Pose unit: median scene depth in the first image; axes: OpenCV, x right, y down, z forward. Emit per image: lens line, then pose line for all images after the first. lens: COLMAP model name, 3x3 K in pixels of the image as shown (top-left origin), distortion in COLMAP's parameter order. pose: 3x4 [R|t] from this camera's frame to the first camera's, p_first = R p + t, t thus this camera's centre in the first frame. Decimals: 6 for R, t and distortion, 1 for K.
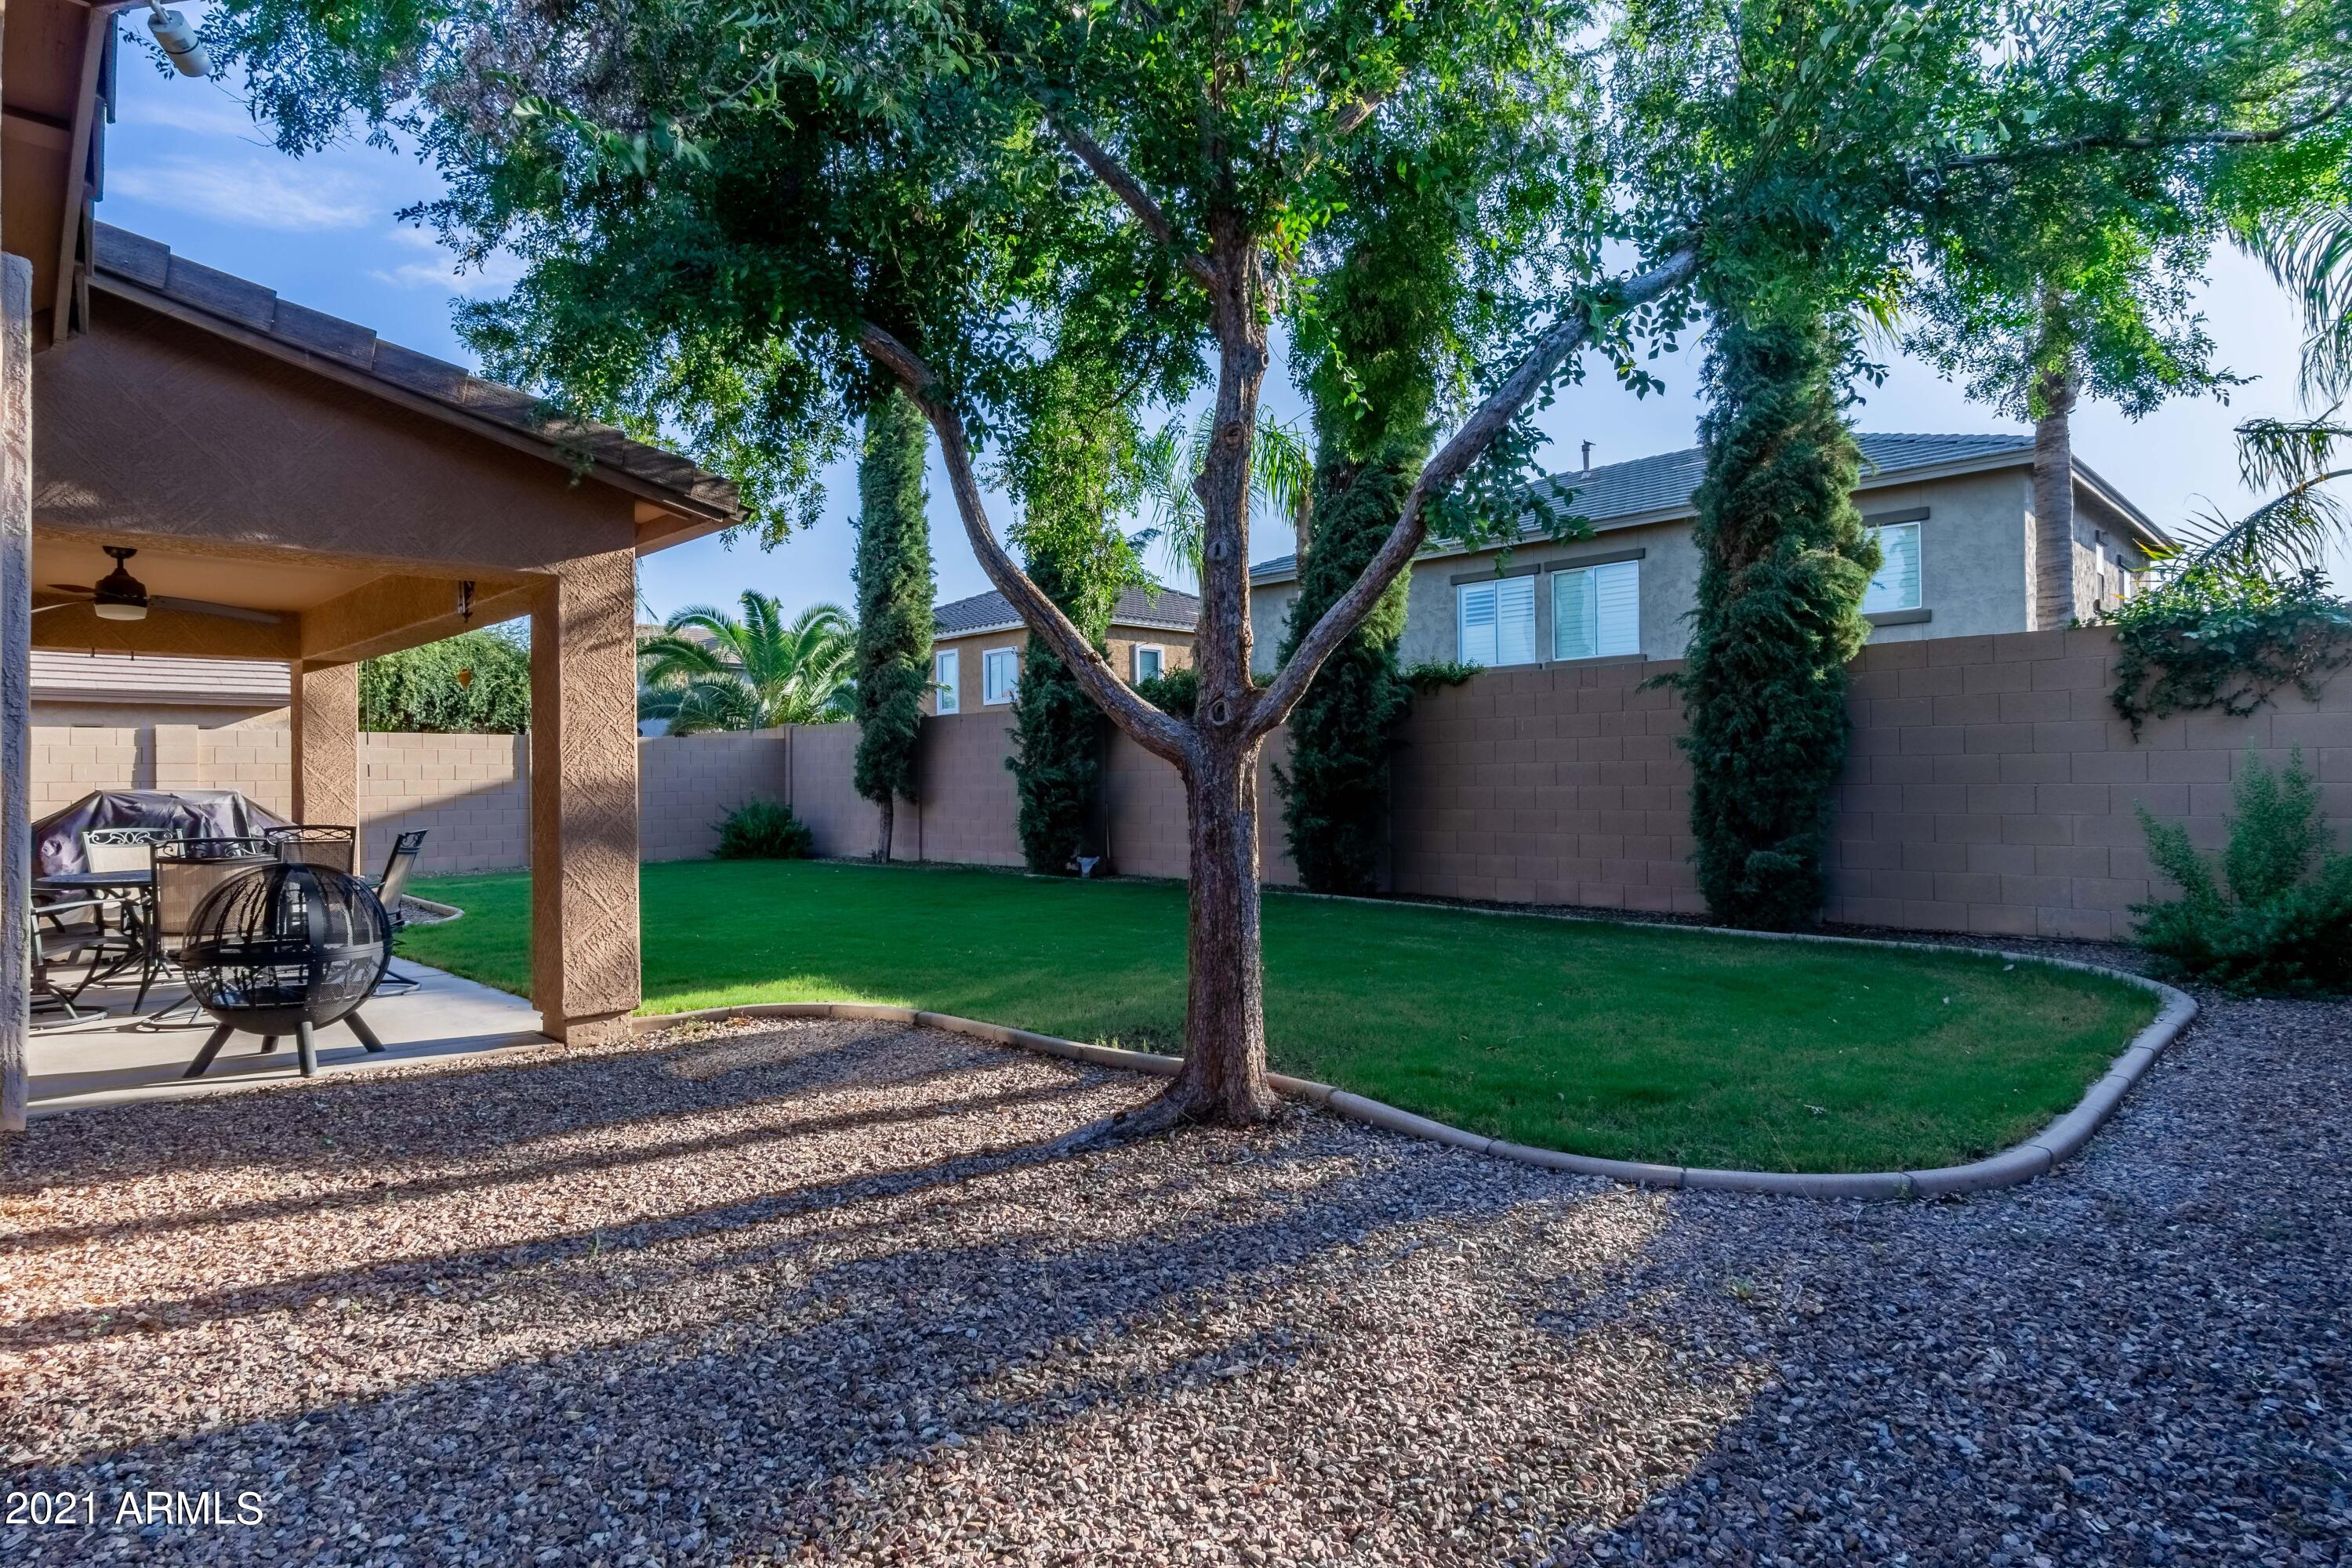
lens RADIAL K [[1250.7, 0, 1173.3], [0, 1250.7, 782.9], [0, 0, 1]] dist [0.009191, 0.003332]
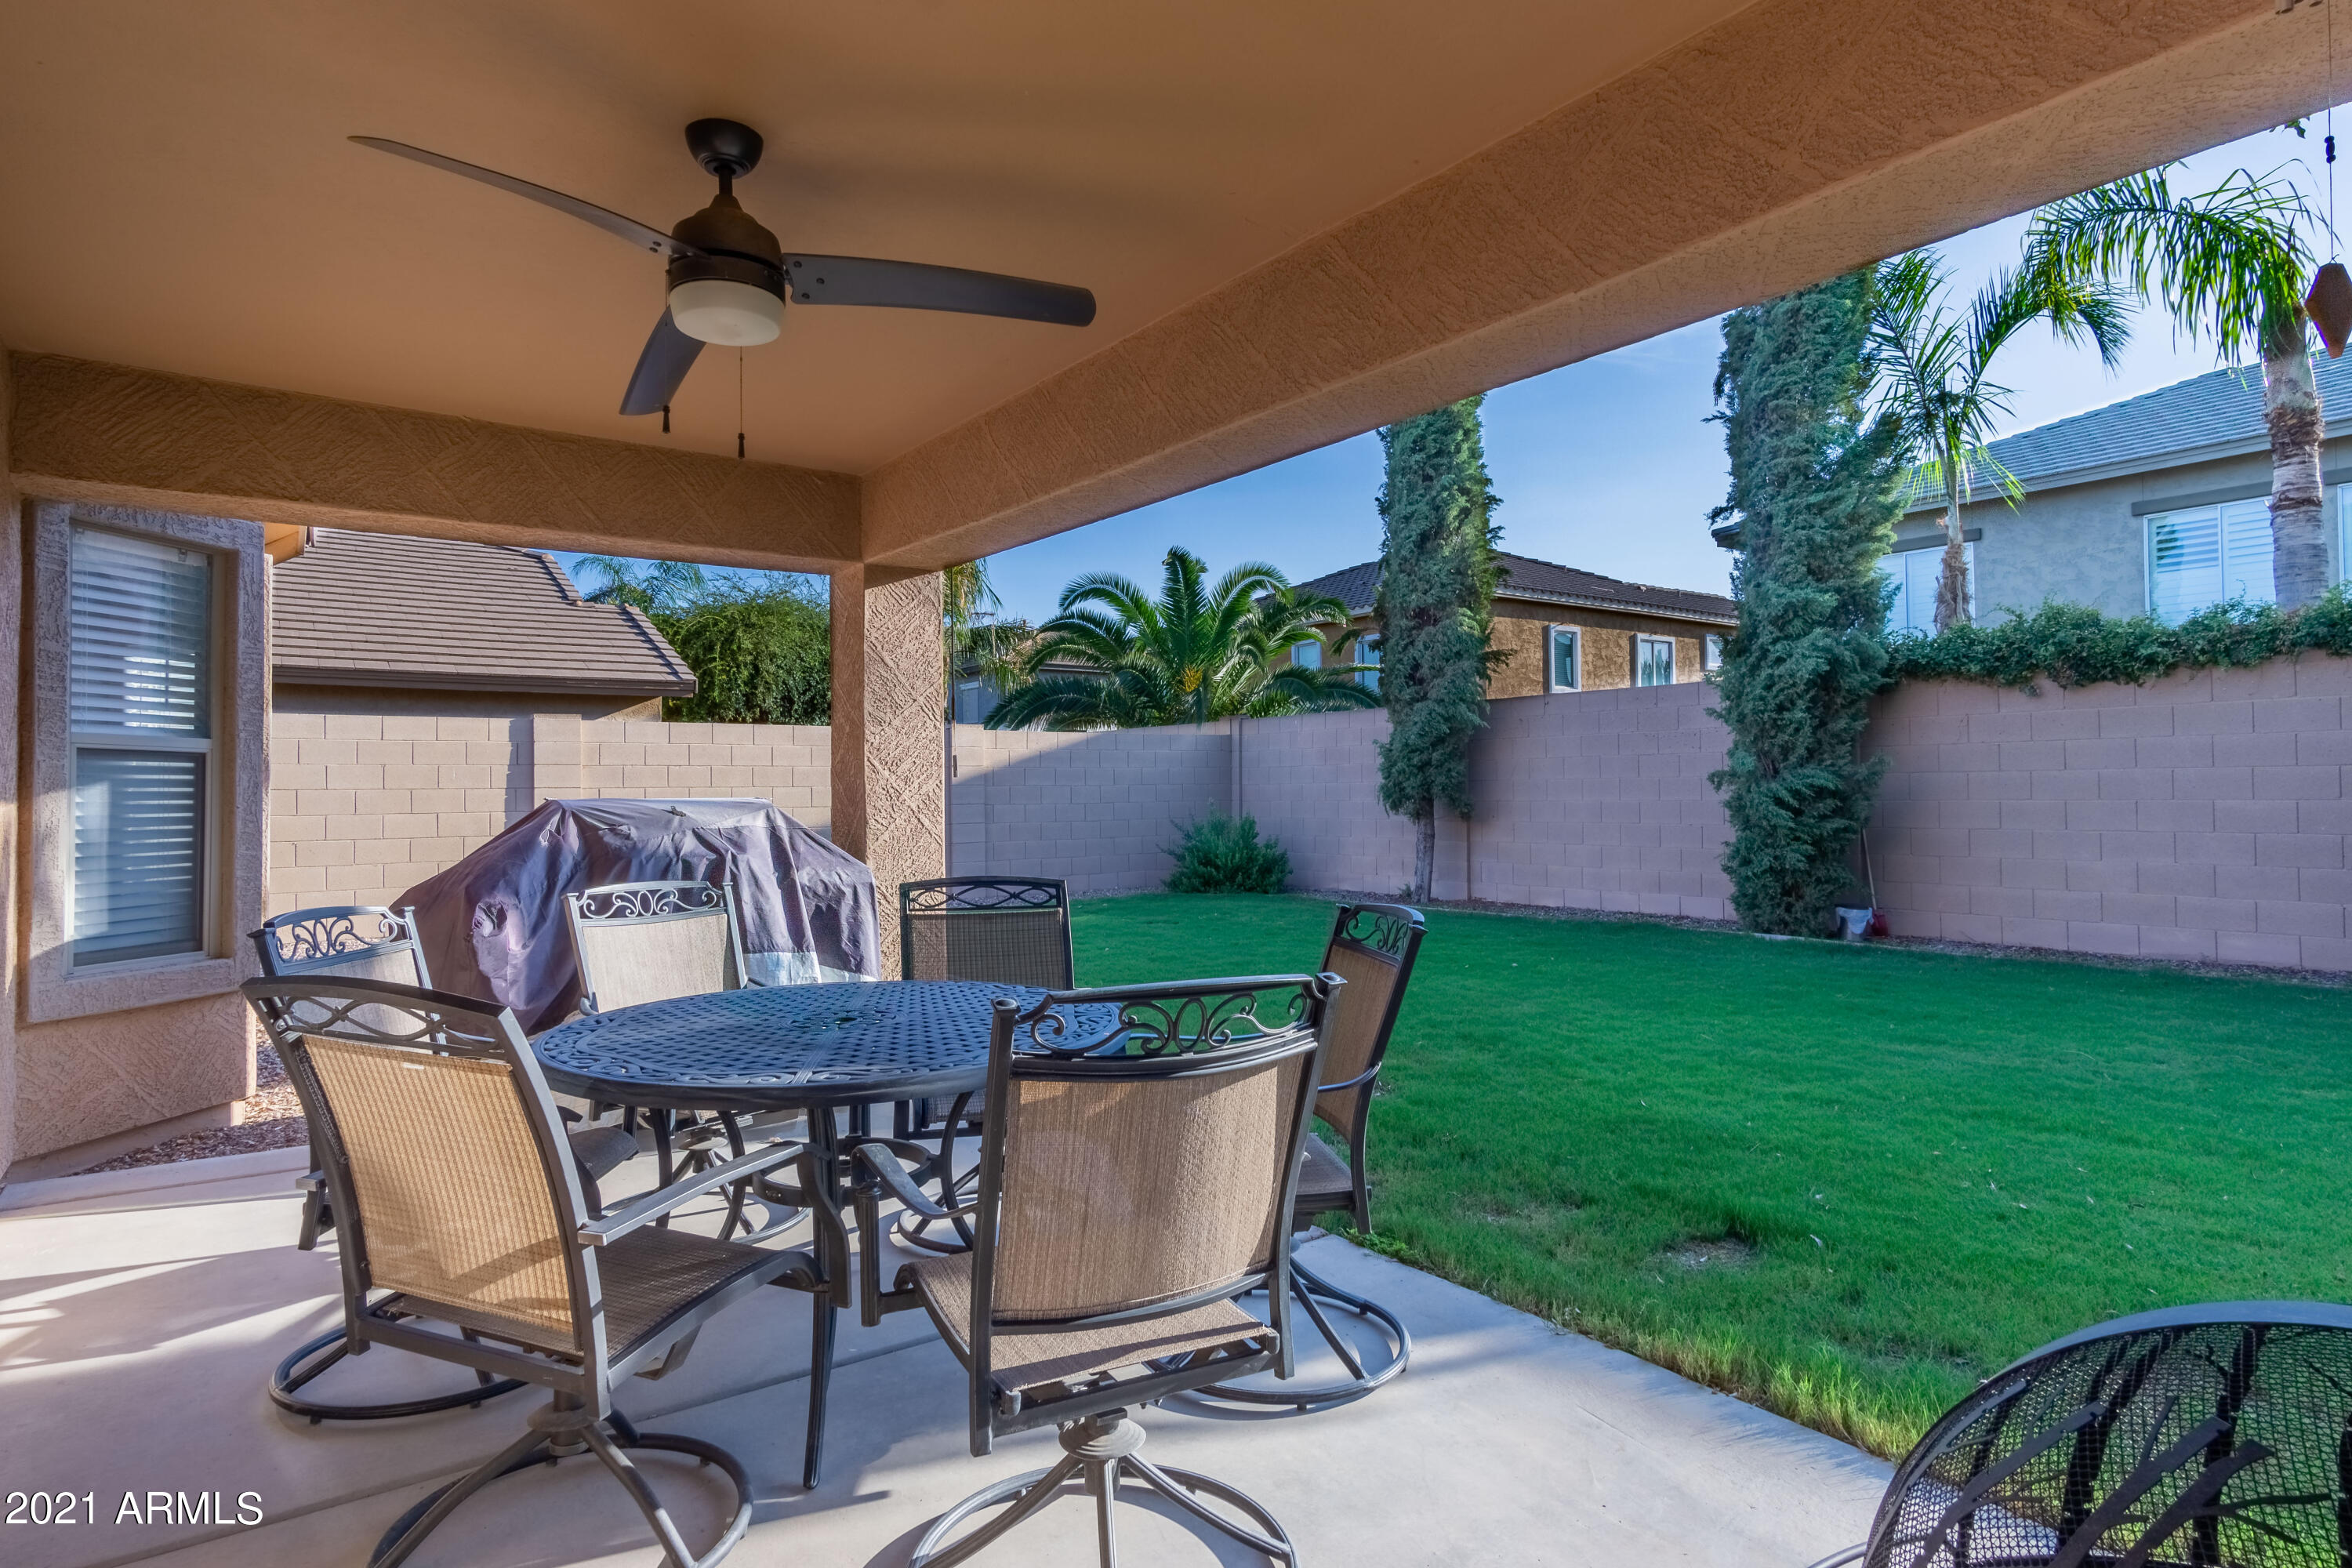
lens RADIAL K [[1250.7, 0, 1178.3], [0, 1250.7, 781.8], [0, 0, 1]] dist [0.009191, 0.003332]
pose [[0.988182, -0.000281, -0.153282, -0.259339], [-0.001192, 0.999954, -0.009517, 0.001286], [0.153277, 0.009588, 0.988137, 0.264179]]
